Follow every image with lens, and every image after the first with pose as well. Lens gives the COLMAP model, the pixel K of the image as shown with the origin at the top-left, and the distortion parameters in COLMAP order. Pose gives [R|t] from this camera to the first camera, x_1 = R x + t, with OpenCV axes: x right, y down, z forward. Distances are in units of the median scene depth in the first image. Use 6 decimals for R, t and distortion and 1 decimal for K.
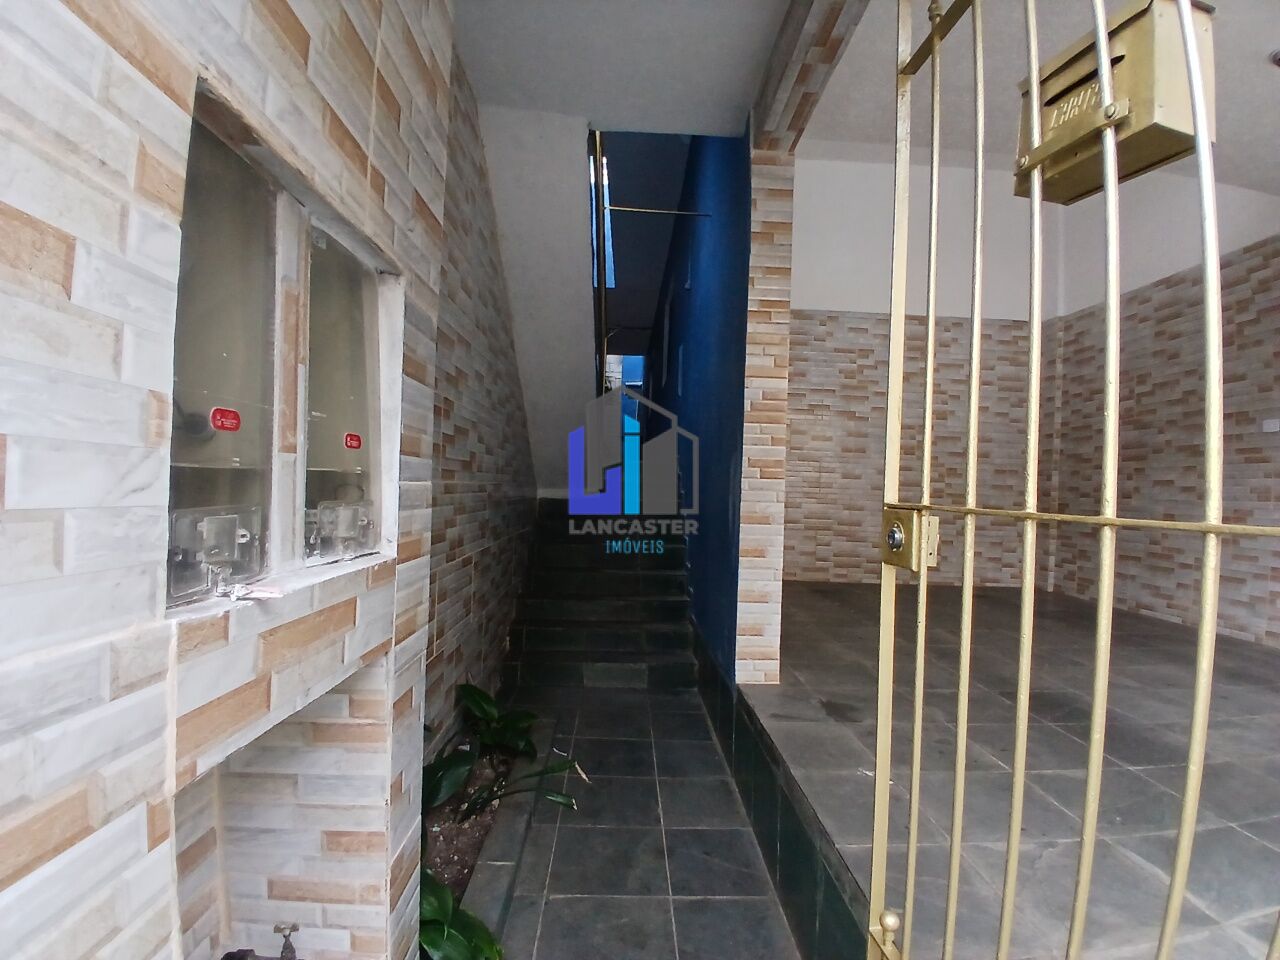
lens RADIAL K [[637.3, 0, 637.5], [0, 637.3, 476.3], [0, 0, 1]] dist [-0.013033, -0.031927]
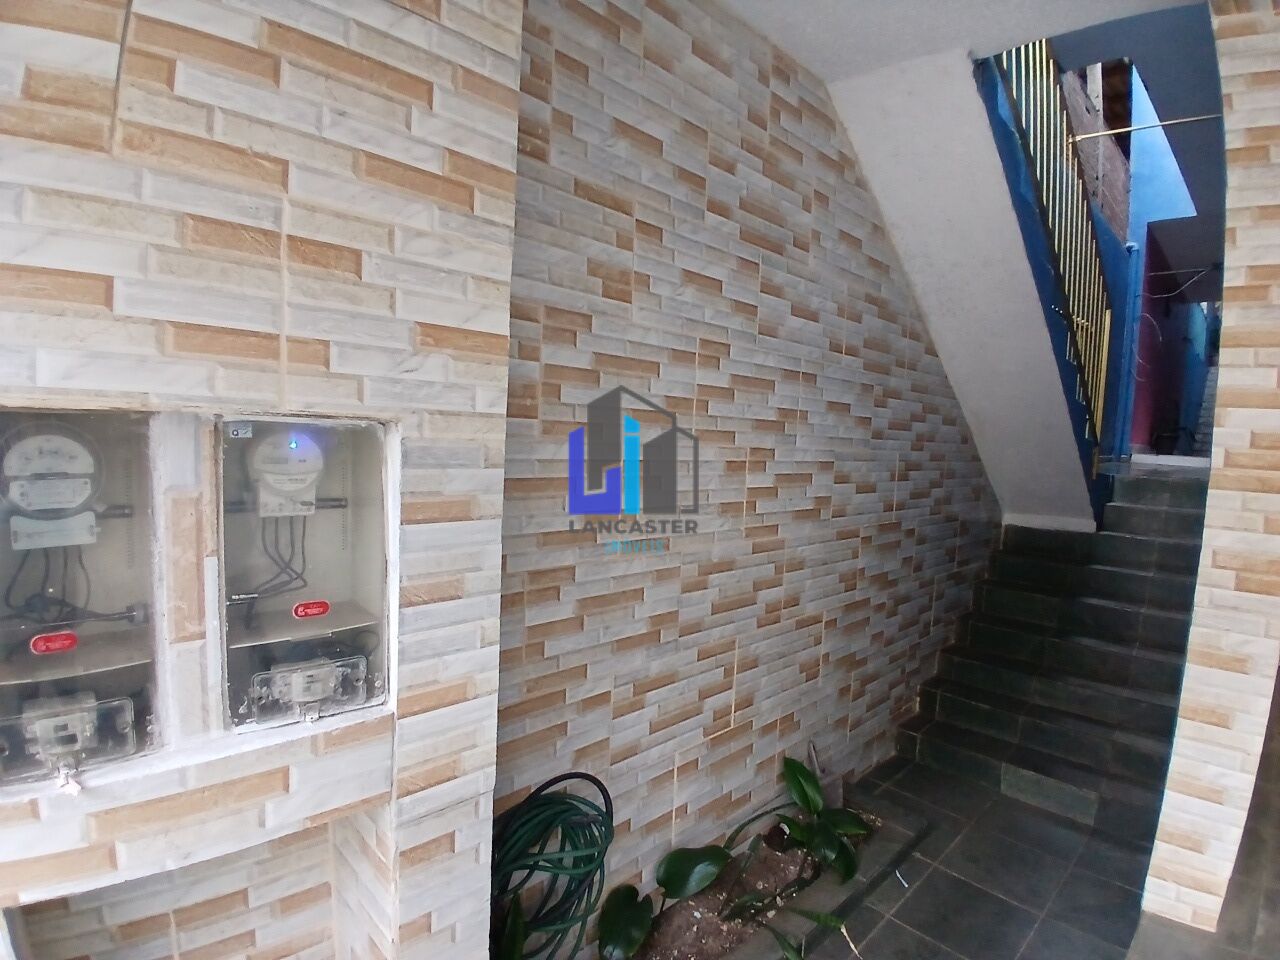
lens RADIAL K [[637.3, 0, 637.5], [0, 637.3, 476.3], [0, 0, 1]] dist [-0.013033, -0.031927]
pose [[0.671275, 0.045587, -0.739806, 0.234328], [-0.012247, 0.998653, 0.050424, -0.118025], [0.741108, -0.024788, 0.670929, 0.256585]]
